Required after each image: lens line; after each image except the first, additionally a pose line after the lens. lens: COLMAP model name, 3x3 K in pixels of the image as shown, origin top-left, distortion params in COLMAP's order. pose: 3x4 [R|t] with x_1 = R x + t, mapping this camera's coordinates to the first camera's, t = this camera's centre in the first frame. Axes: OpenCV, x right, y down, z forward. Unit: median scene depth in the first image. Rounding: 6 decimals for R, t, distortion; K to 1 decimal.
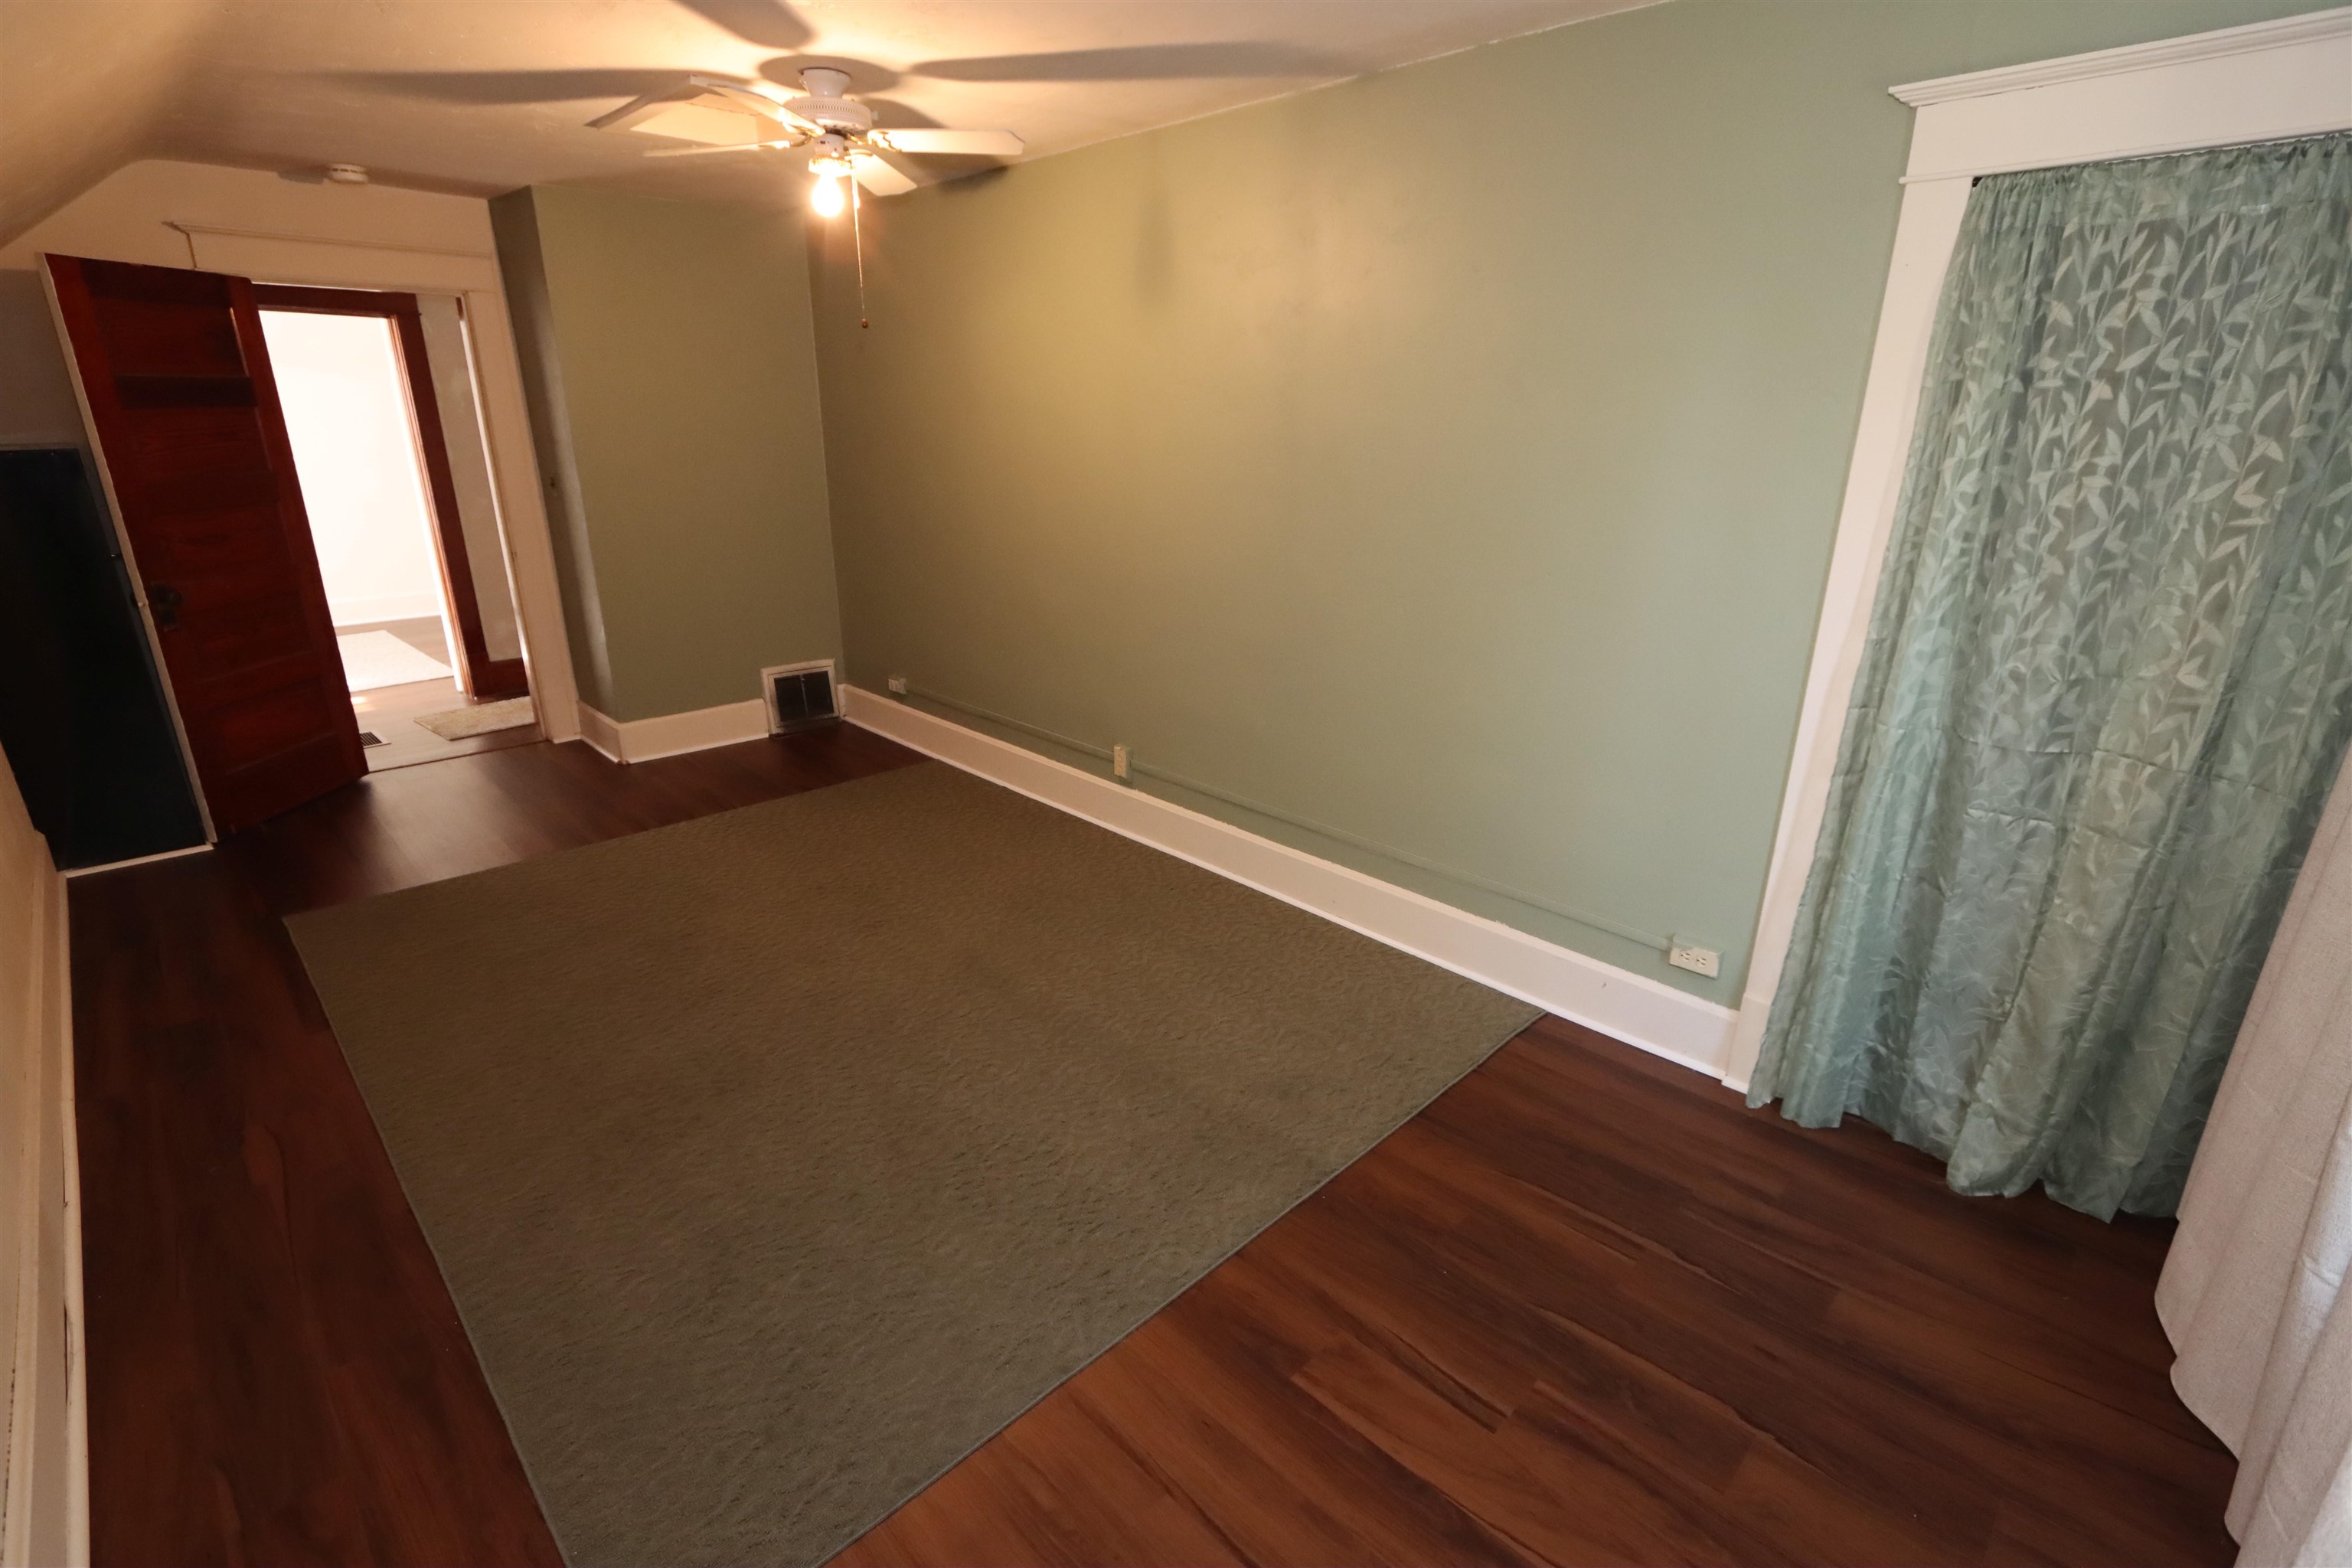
lens RADIAL K [[1080.3, 0, 1169.6], [0, 1080.3, 780.9], [0, 0, 1]] dist [-0.016209, 0.002084]
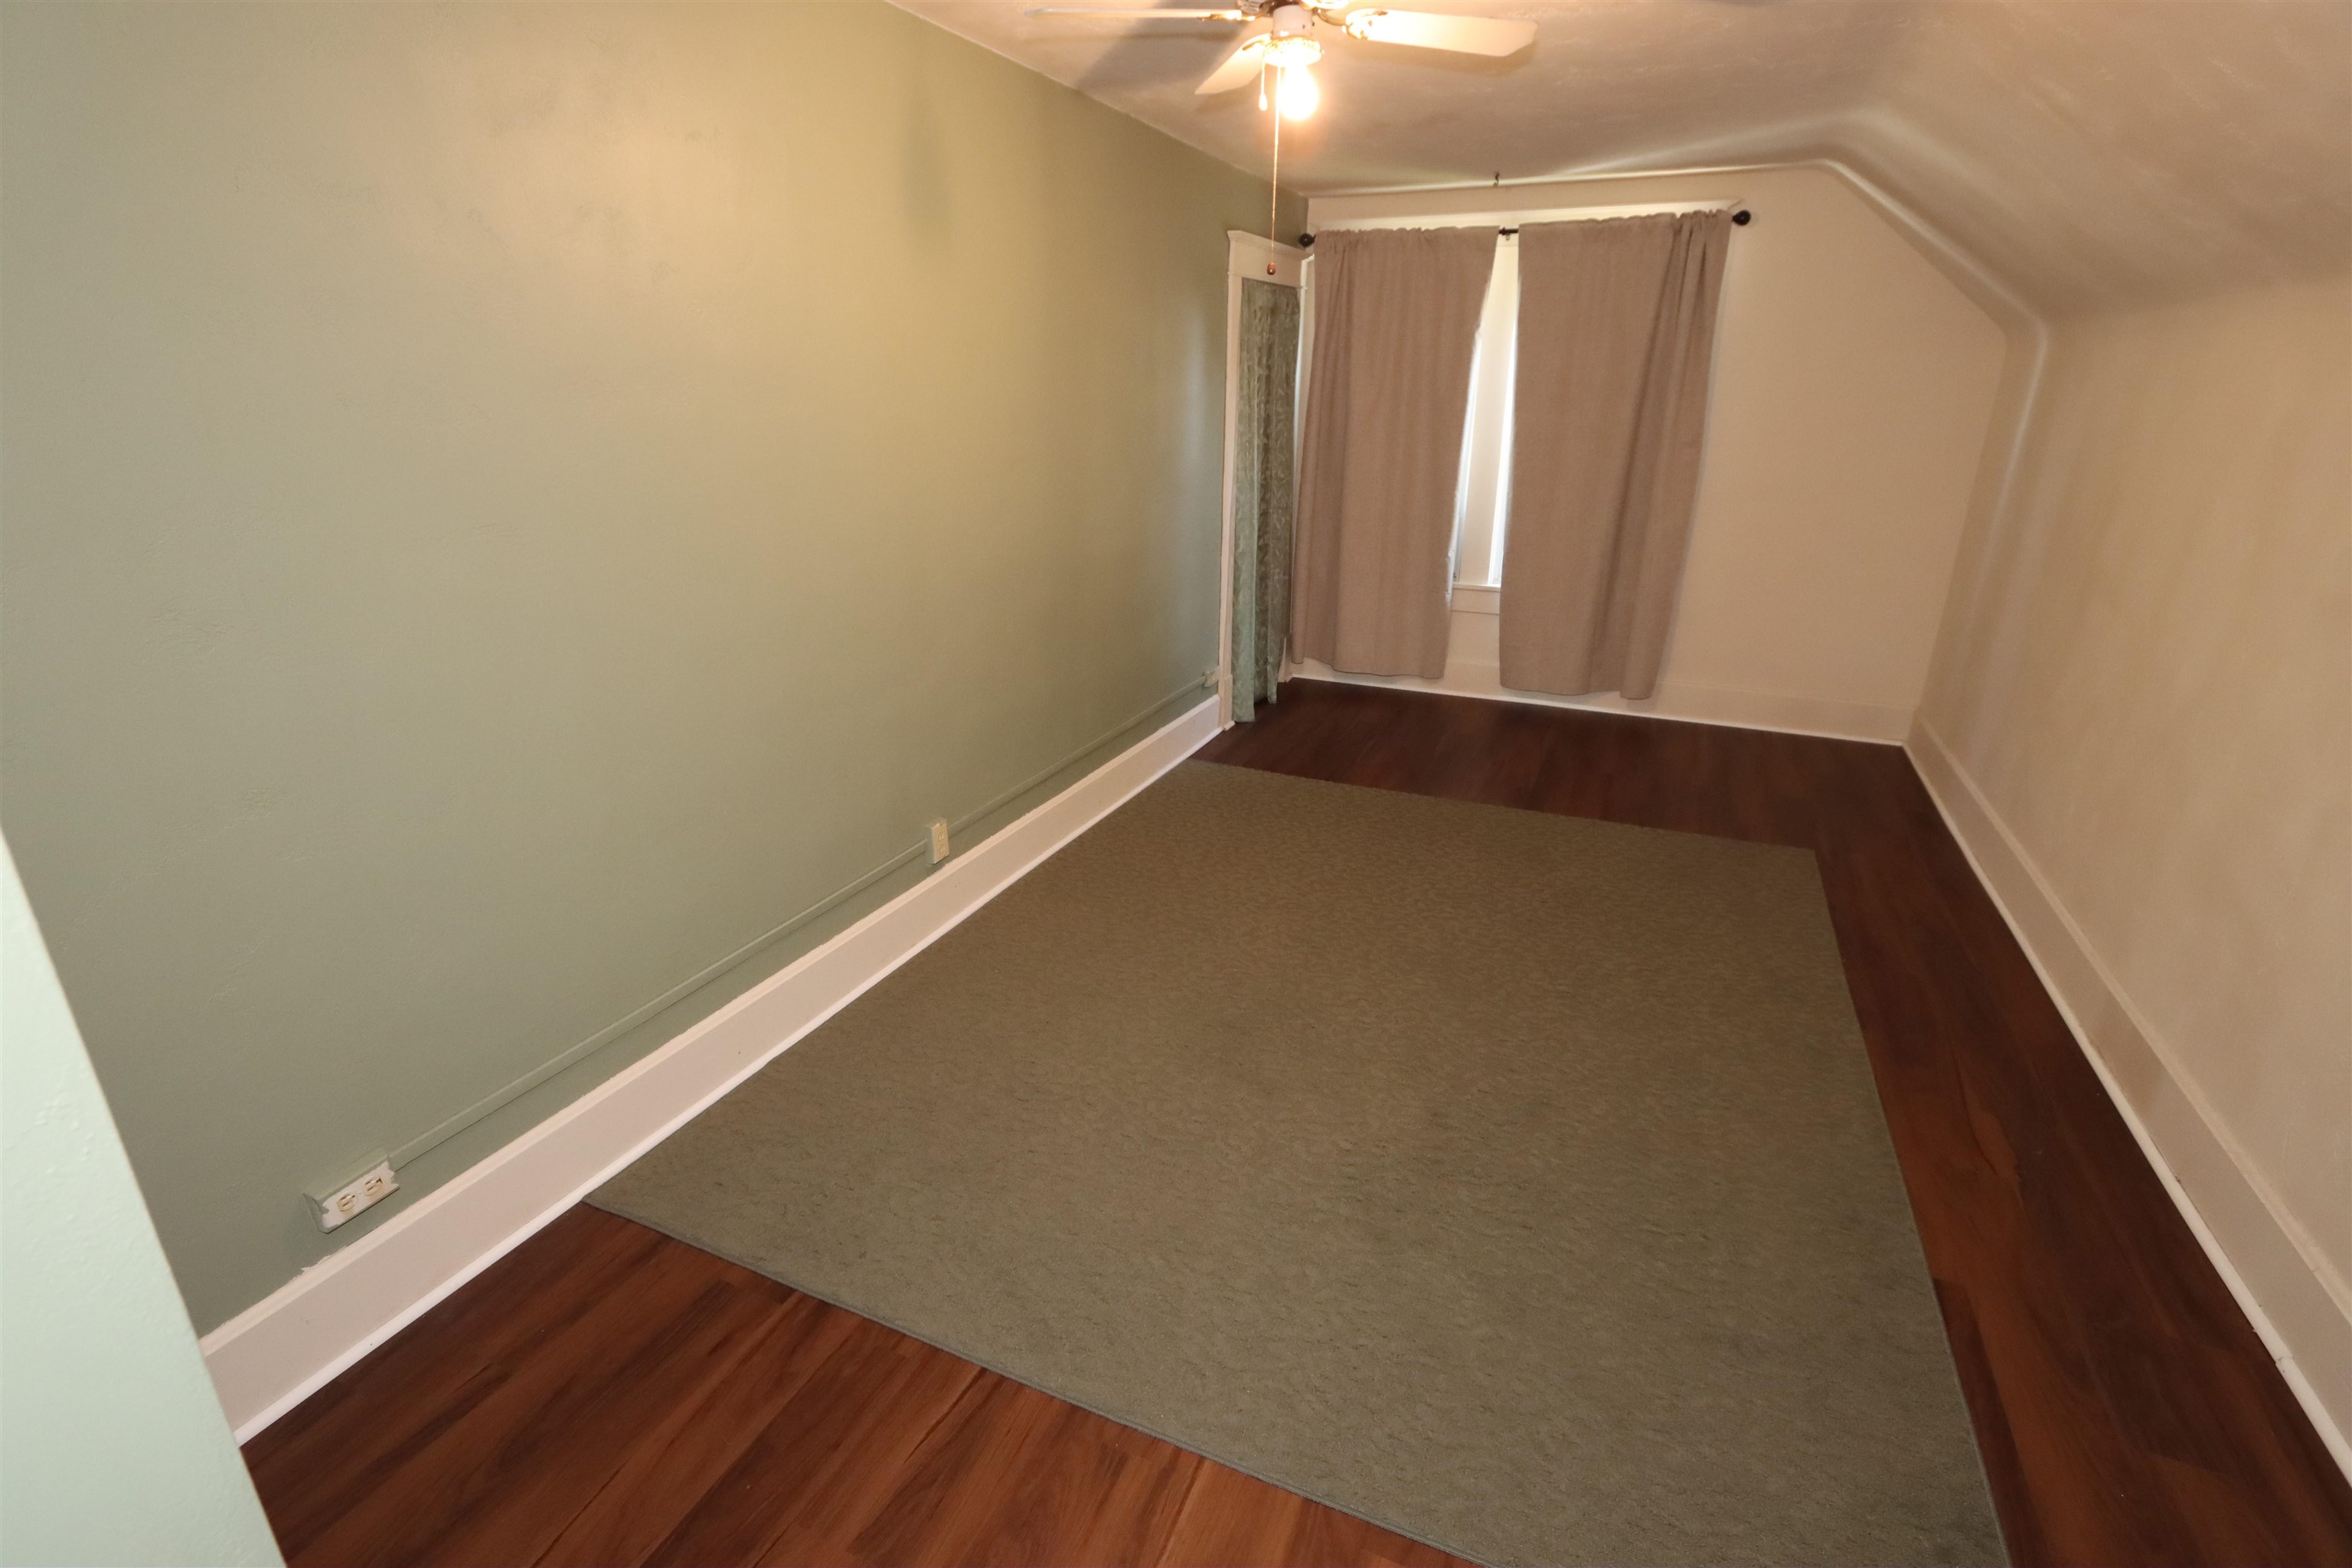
lens RADIAL K [[1080.3, 0, 1166.8], [0, 1080.3, 779.7], [0, 0, 1]] dist [-0.016209, 0.002084]
pose [[-0.357388, -0.334607, 0.871959, -0.762866], [0.297637, 0.844136, 0.445922, -0.350602], [-0.885260, 0.418894, -0.202093, 0.998934]]
